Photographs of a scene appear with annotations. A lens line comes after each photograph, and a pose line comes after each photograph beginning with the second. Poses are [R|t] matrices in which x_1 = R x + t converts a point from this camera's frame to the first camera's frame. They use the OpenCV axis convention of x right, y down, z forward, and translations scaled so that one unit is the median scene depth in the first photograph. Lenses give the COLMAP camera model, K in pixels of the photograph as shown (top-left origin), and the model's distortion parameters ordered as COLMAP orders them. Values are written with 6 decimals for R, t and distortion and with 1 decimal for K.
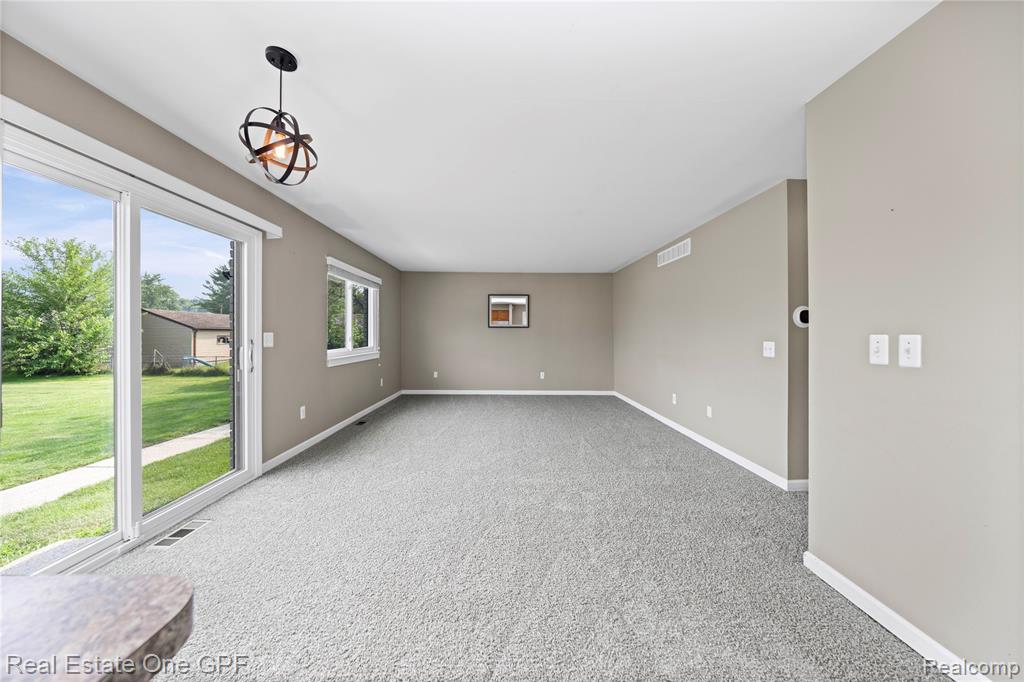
lens RADIAL K [[320.6, 0, 529.7], [0, 320.6, 333.2], [0, 0, 1]] dist [-0.000149, -0.000089]
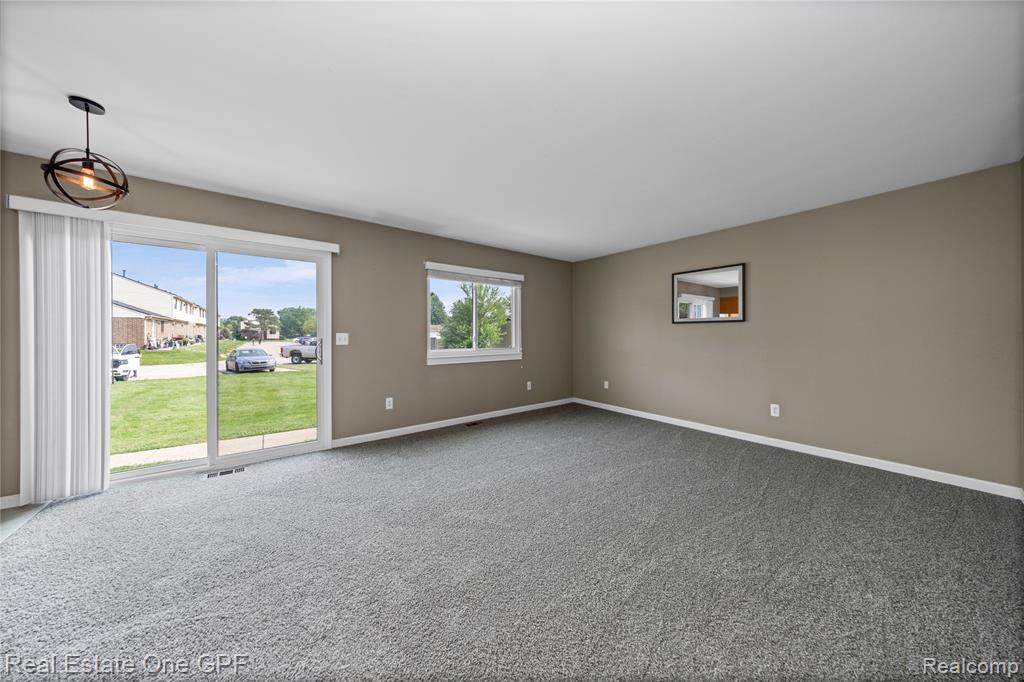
lens RADIAL K [[320.6, 0, 517.4], [0, 320.6, 331.4], [0, 0, 1]] dist [-0.000149, -0.000089]
pose [[0.575837, -0.010912, -0.817492, 0.294392], [0.004189, 0.999937, -0.010397, 0.004835], [0.817554, 0.002563, 0.575846, 0.446968]]
